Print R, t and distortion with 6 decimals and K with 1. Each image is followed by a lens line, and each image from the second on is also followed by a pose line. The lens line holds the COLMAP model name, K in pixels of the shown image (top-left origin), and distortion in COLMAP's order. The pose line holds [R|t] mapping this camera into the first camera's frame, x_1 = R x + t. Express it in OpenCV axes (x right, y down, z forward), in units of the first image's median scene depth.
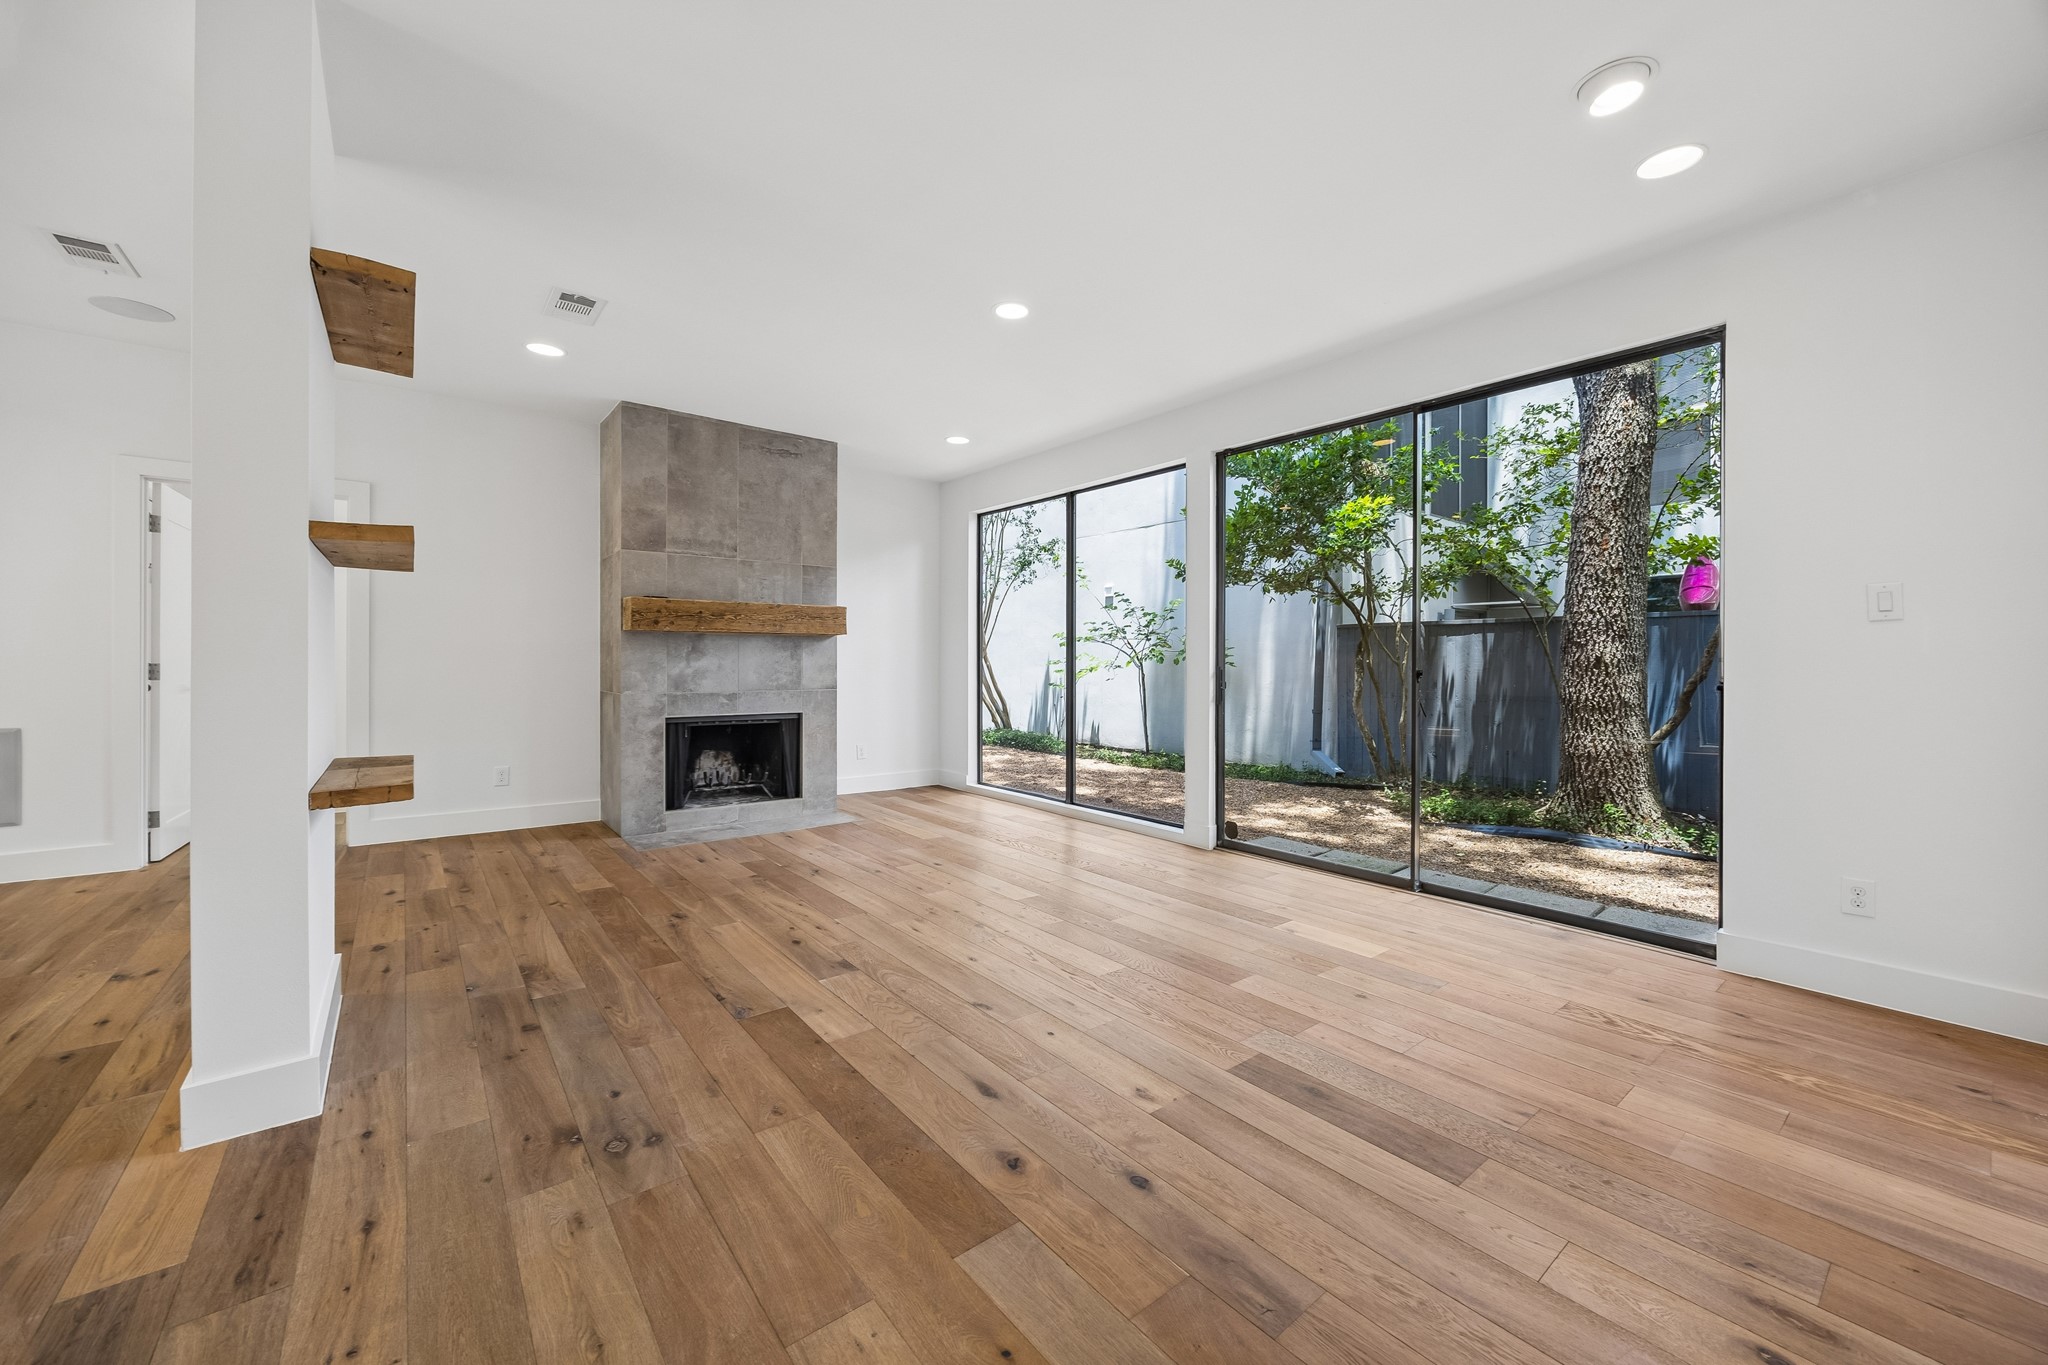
lens RADIAL K [[783.3, 0, 1034.9], [0, 783.3, 666.9], [0, 0, 1]] dist [-0.005808, 0.000187]
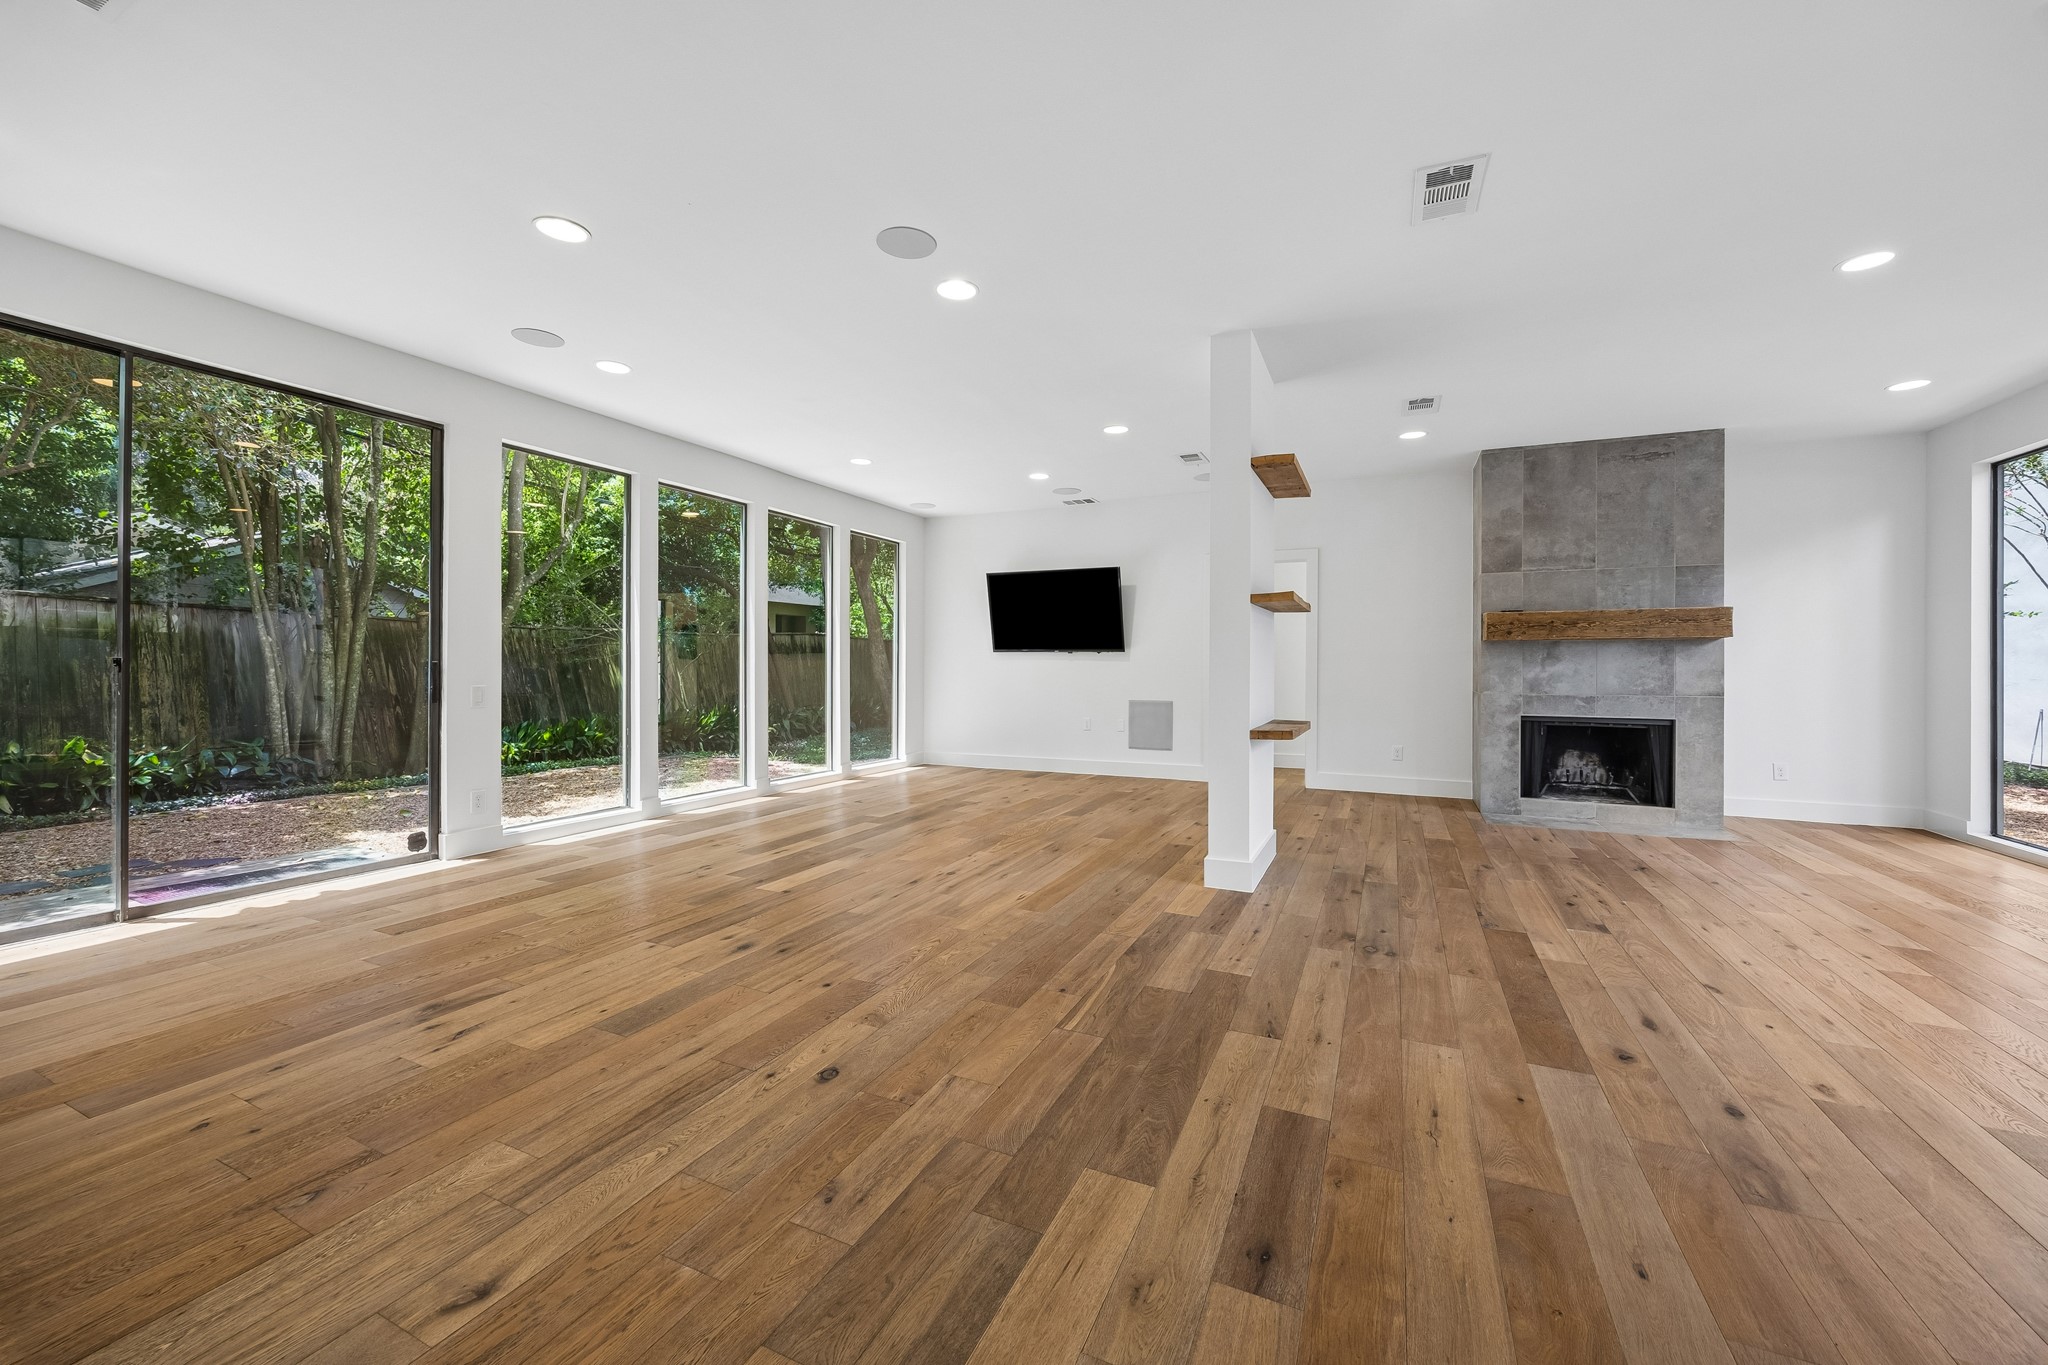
lens RADIAL K [[783.3, 0, 1034.9], [0, 783.3, 666.9], [0, 0, 1]] dist [-0.005808, 0.000187]
pose [[0.446439, -0.001168, -0.894814, 0.231478], [-0.007147, 0.999963, -0.004871, 0.004313], [0.894786, 0.008569, 0.446413, -0.146893]]
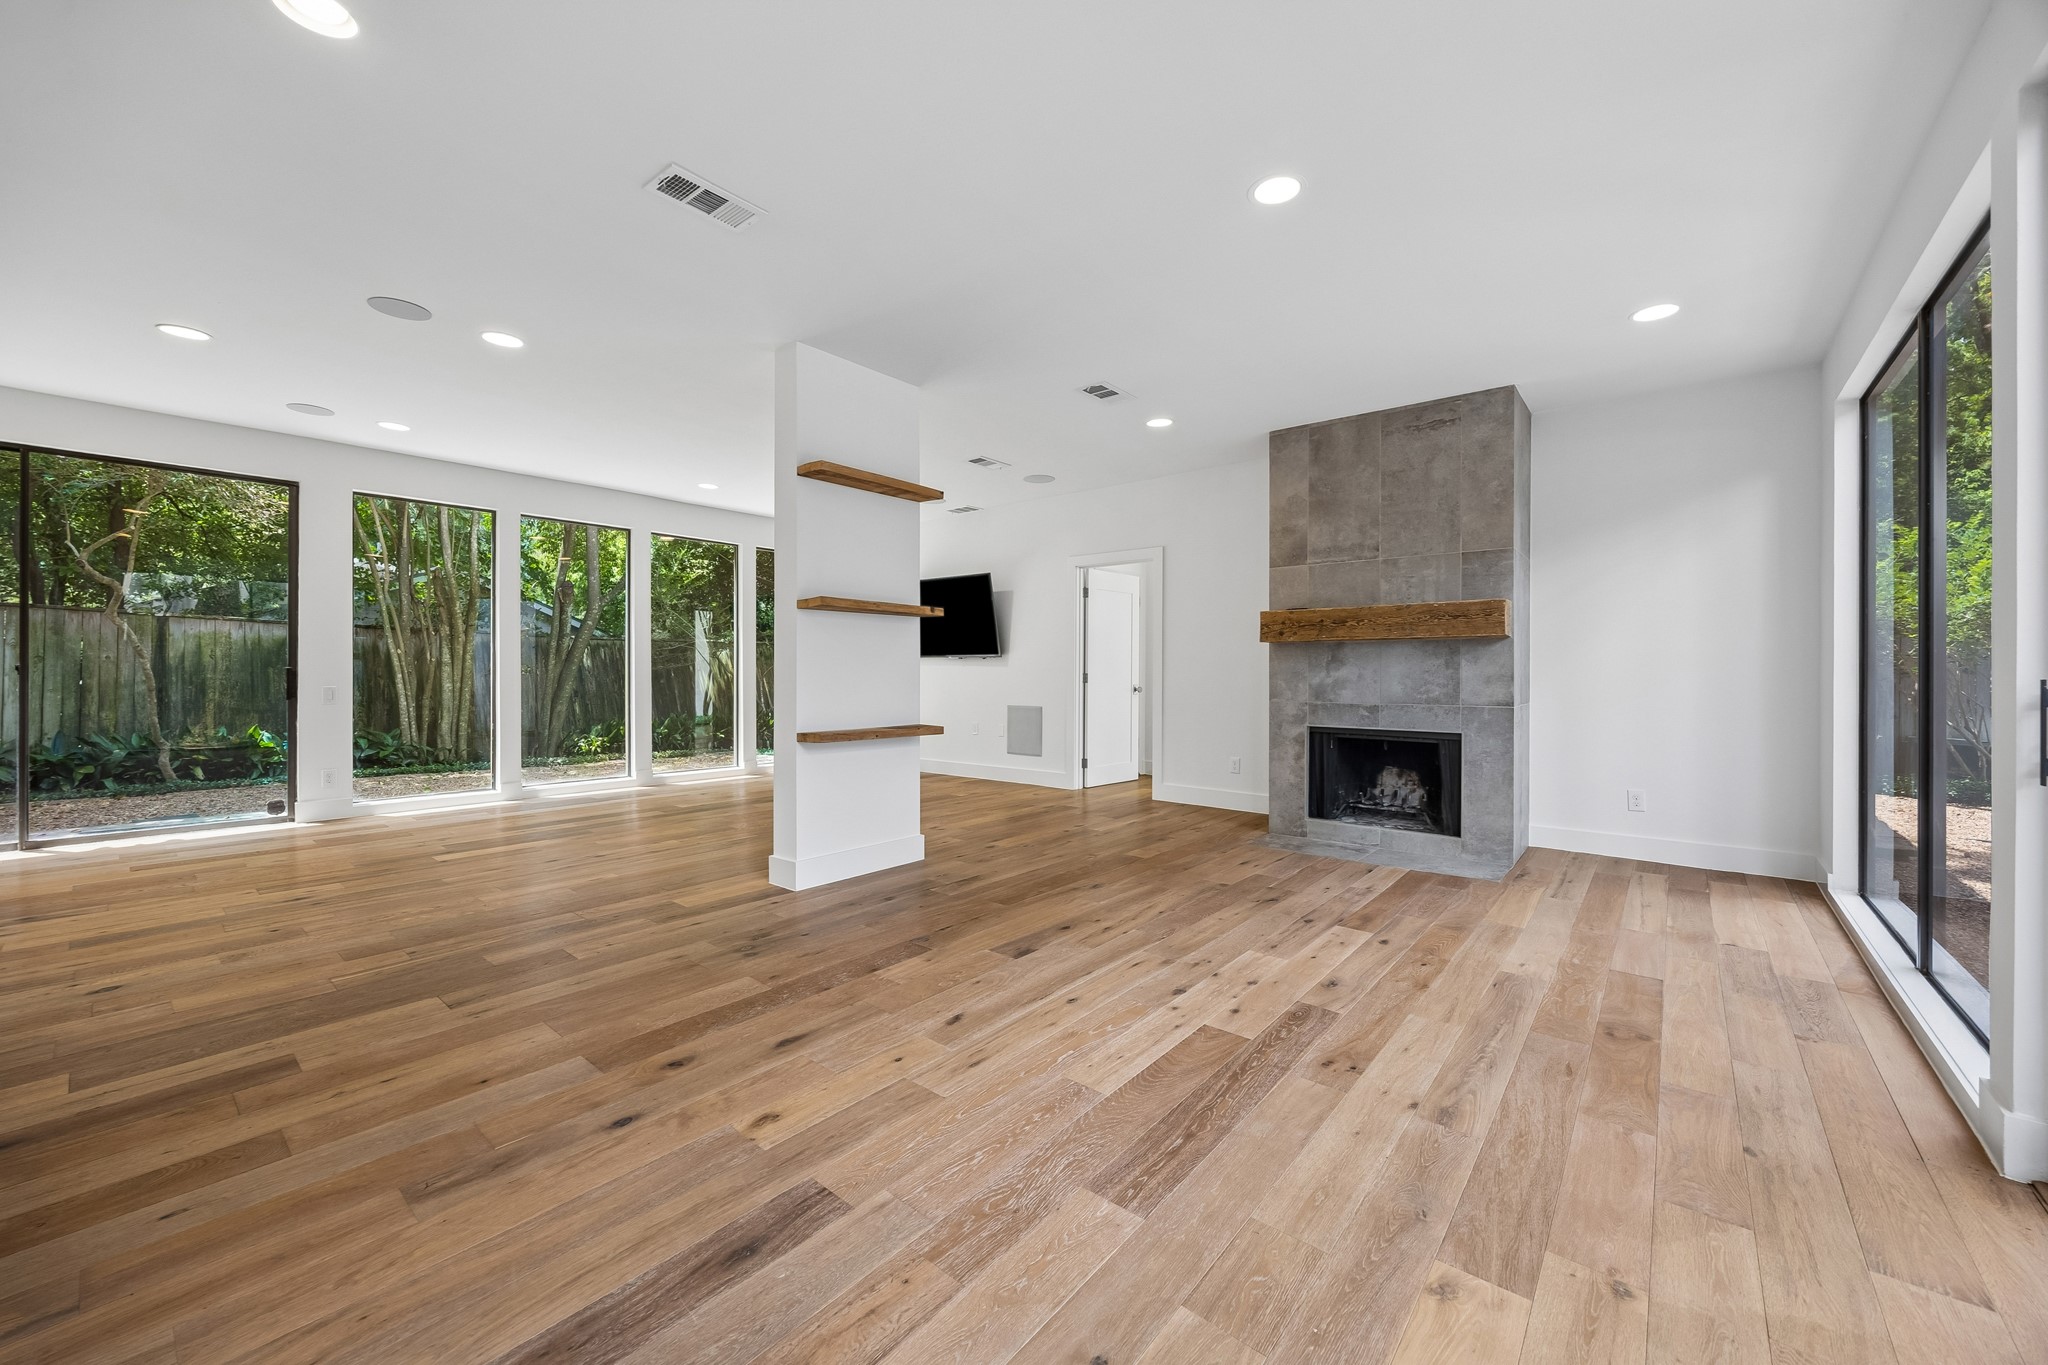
lens RADIAL K [[779.7, 0, 1040.3], [0, 779.7, 673.1], [0, 0, 1]] dist [-0.006431, 0.000280]
pose [[0.203372, -0.001546, -0.979100, 0.448361], [-0.008054, 0.999962, -0.003252, 0.001886], [0.979068, 0.008547, 0.203352, 0.446703]]
